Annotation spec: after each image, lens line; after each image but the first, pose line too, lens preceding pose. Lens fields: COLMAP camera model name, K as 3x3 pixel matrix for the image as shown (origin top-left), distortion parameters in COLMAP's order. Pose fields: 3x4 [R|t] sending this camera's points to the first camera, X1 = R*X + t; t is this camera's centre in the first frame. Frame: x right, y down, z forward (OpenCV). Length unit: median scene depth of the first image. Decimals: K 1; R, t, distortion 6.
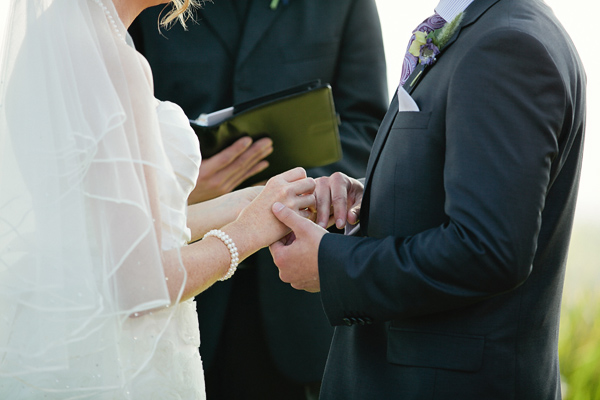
lens RADIAL K [[3485.7, 0, 295.5], [0, 3485.7, 200.5], [0, 0, 1]] dist [5.598366, 0.000000]
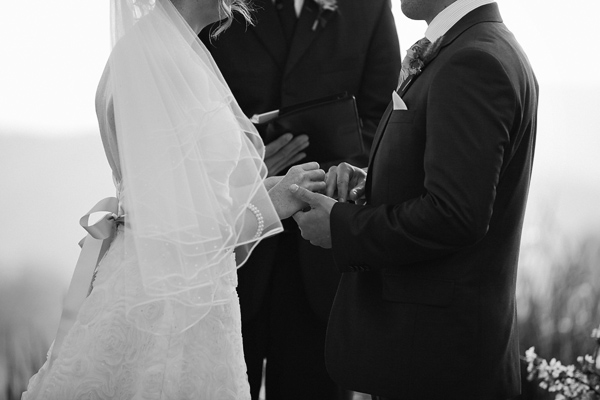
lens RADIAL K [[3485.7, 0, 303.6], [0, 3485.7, 199.2], [0, 0, 1]] dist [5.598366, 0.000000]
pose [[0.999617, 0.011436, -0.025200, 0.029652], [-0.011565, 0.999921, -0.004969, 0.014994], [0.025142, 0.005259, 0.999670, -0.316051]]
